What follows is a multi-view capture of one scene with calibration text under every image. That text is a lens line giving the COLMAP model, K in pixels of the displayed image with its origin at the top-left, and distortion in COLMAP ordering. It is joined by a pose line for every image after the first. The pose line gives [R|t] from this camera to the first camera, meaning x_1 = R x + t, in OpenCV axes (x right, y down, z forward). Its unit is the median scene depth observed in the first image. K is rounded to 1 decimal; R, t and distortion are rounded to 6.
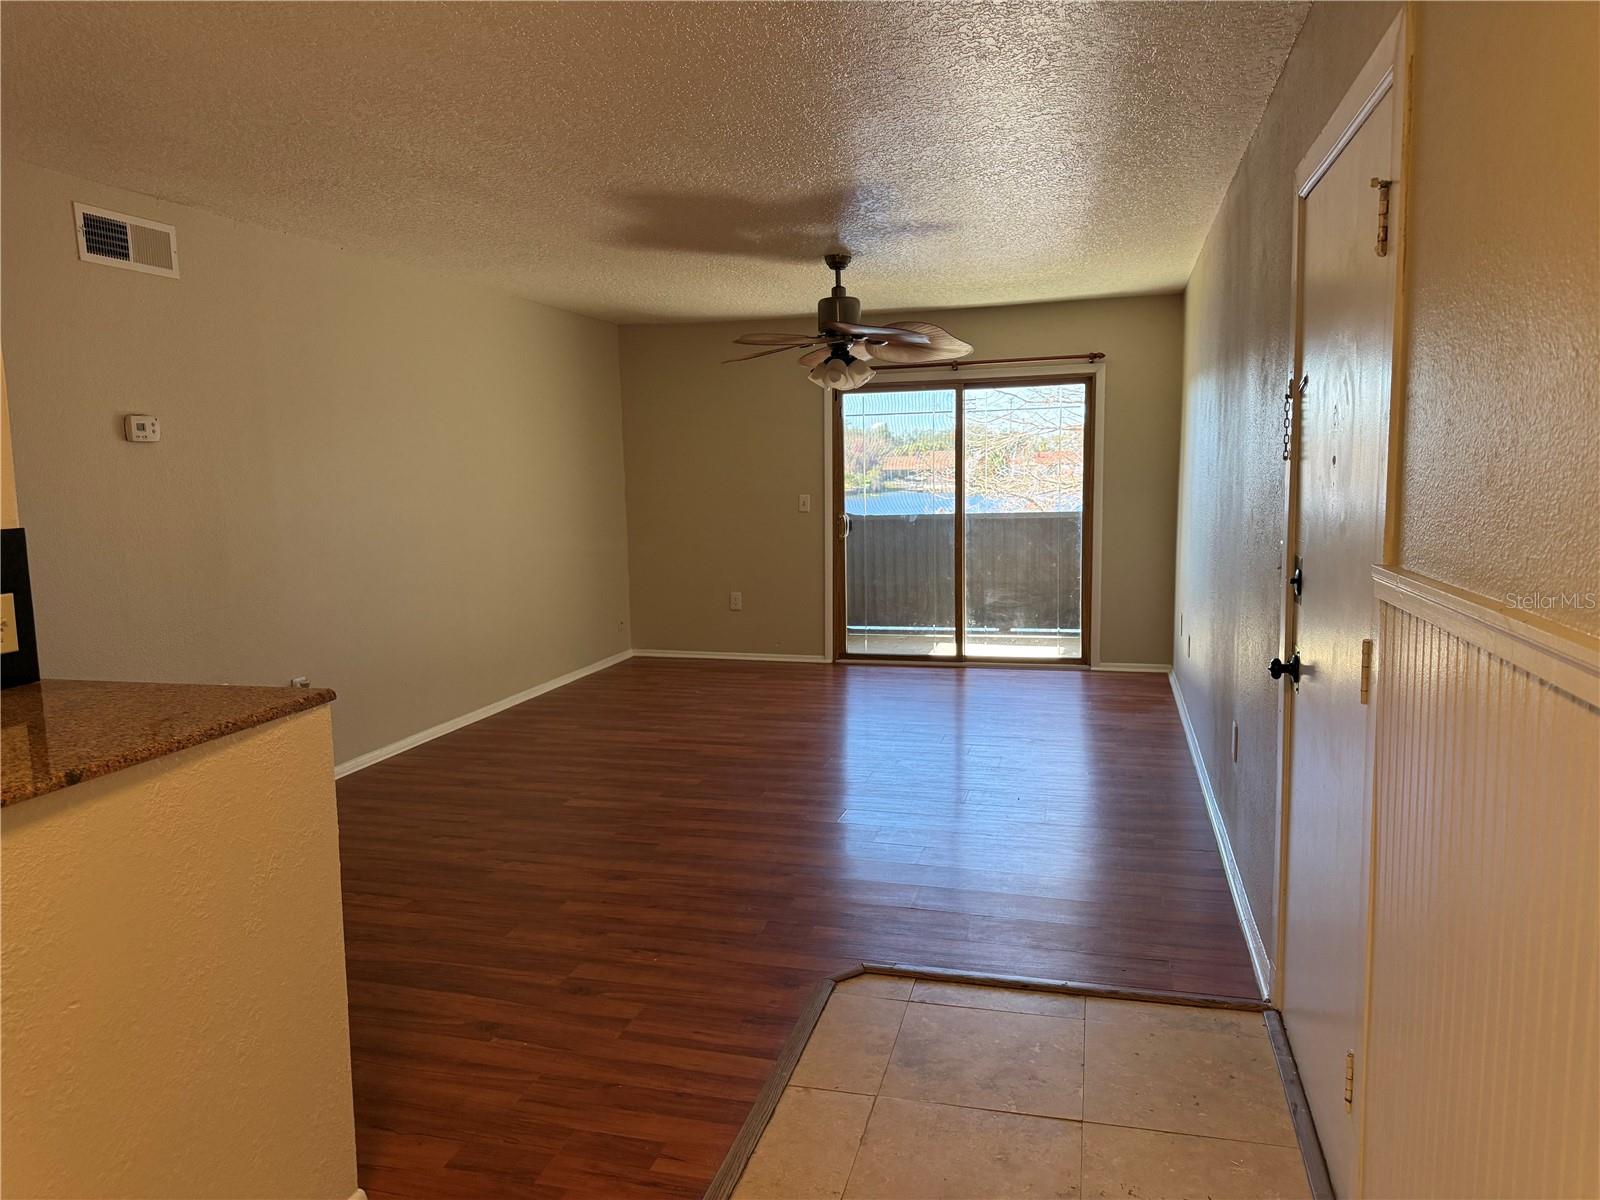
lens RADIAL K [[1114.8, 0, 800.0], [0, 1114.8, 600.0], [0, 0, 1]] dist [0.171410, -0.308204]
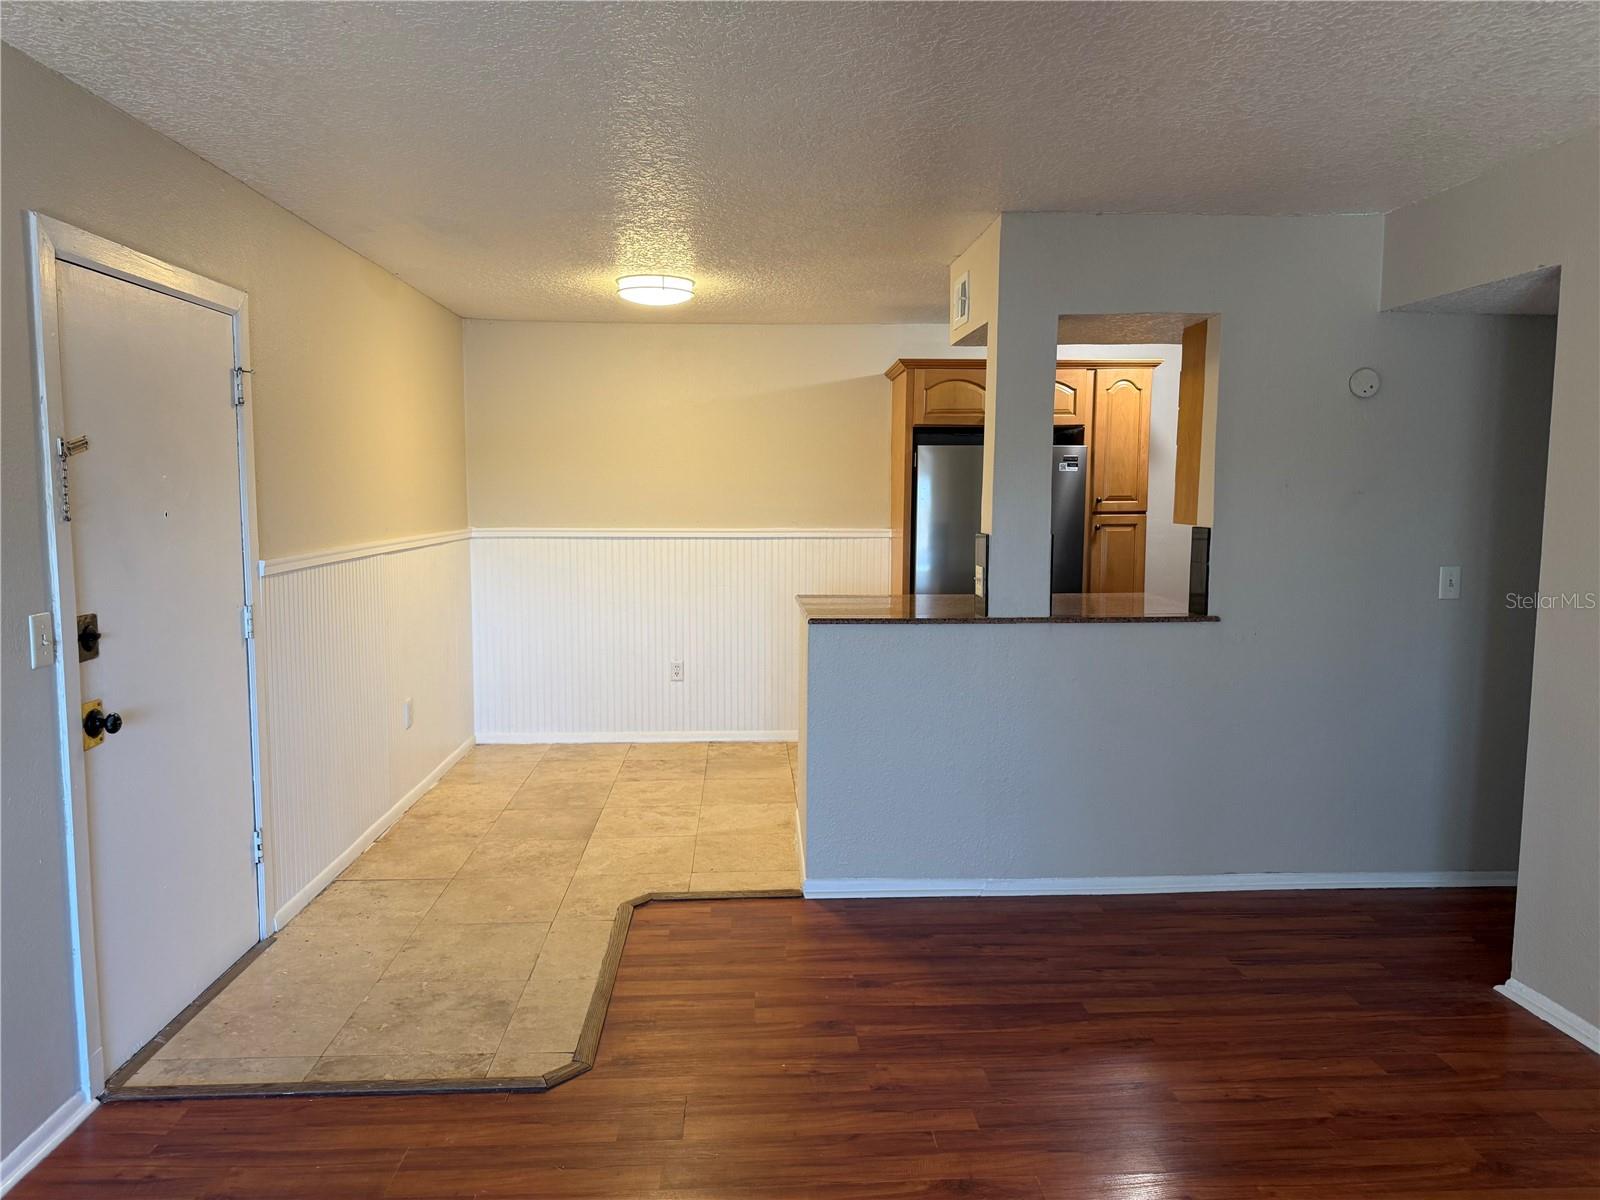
lens RADIAL K [[1136.9, 0, 800.0], [0, 1136.9, 600.0], [0, 0, 1]] dist [0.003063, -0.001504]
pose [[-0.954152, 0.042347, -0.296313, 0.096256], [-0.025209, 0.975056, 0.220521, -0.206310], [0.298260, 0.217881, -0.929284, 1.543927]]
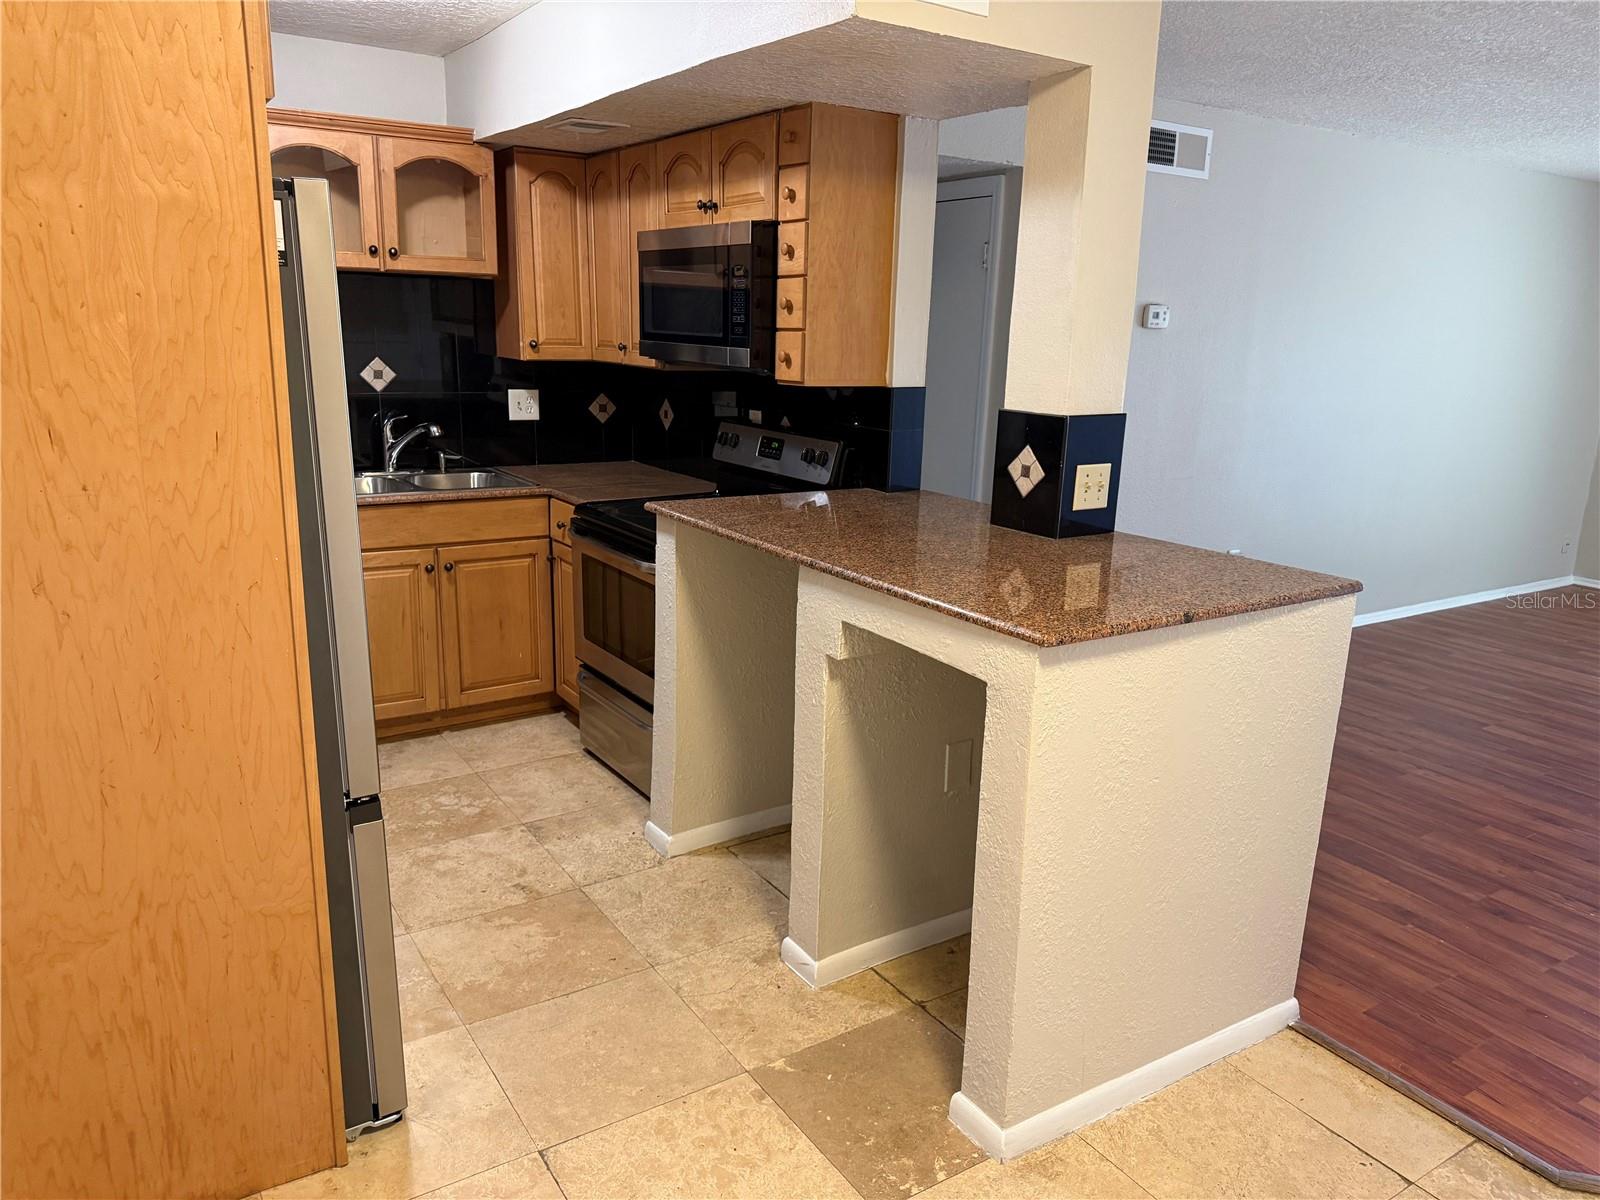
lens RADIAL K [[1136.9, 0, 800.0], [0, 1136.9, 600.0], [0, 0, 1]] dist [0.003063, -0.001504]
pose [[0.741441, 0.197645, -0.641250, -0.052679], [-0.123495, 0.979506, 0.159111, -0.008551], [0.659556, -0.038780, 0.750654, -0.123450]]
